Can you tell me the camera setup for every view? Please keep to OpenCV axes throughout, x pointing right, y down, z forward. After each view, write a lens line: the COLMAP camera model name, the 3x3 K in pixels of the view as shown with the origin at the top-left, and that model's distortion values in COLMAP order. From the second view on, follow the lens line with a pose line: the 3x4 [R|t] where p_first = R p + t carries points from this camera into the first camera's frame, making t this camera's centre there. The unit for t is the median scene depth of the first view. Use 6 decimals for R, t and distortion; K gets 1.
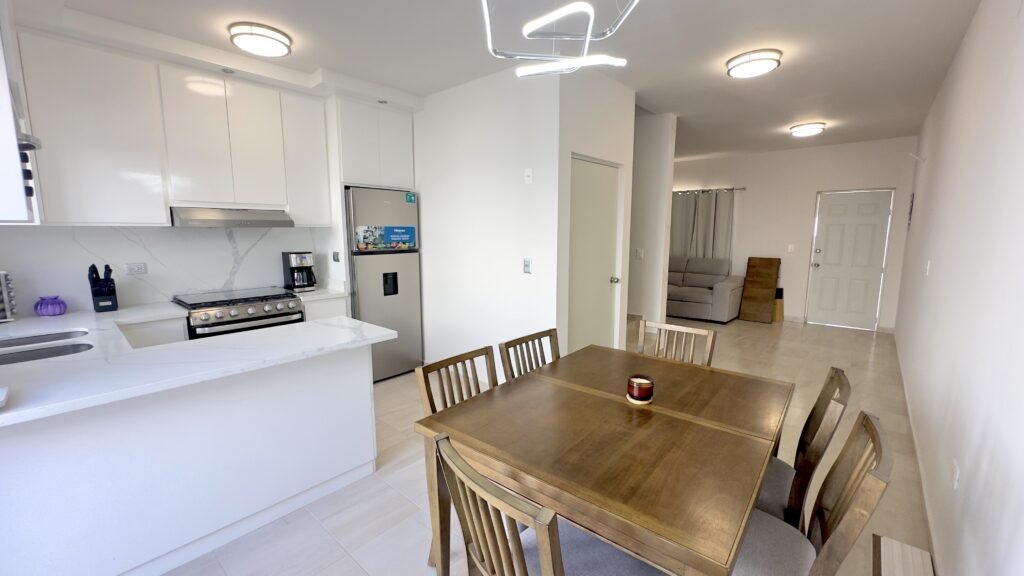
lens RADIAL K [[420.8, 0, 511.8], [0, 420.8, 288.5], [0, 0, 1]] dist [-0.001423, 0.000091]
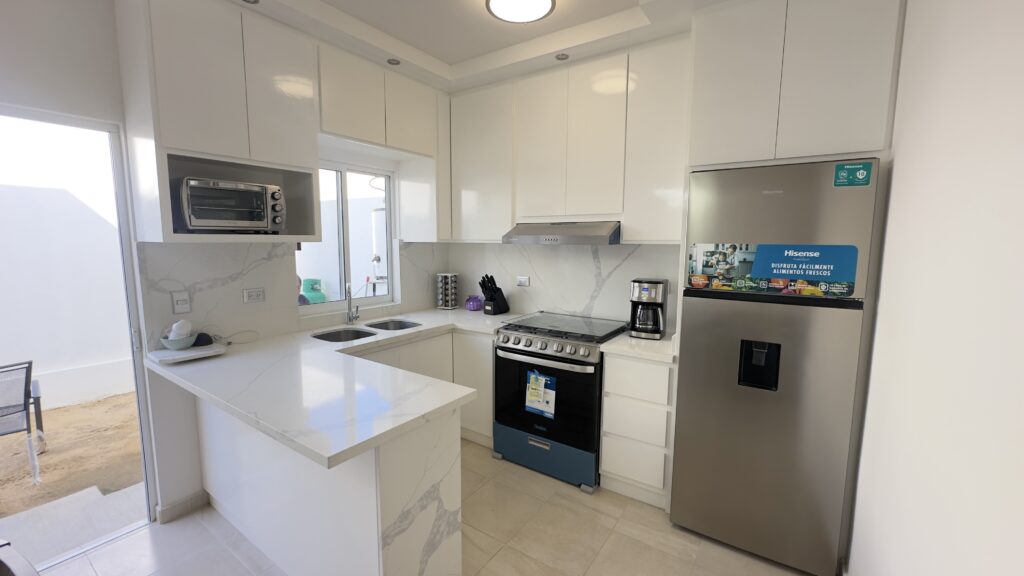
lens RADIAL K [[420.8, 0, 510.8], [0, 420.8, 290.1], [0, 0, 1]] dist [-0.001423, 0.000091]
pose [[0.085922, 0.117211, -0.989383, 0.154243], [-0.140570, 0.984548, 0.104431, -0.109288], [0.986335, 0.130105, 0.101071, 0.699013]]
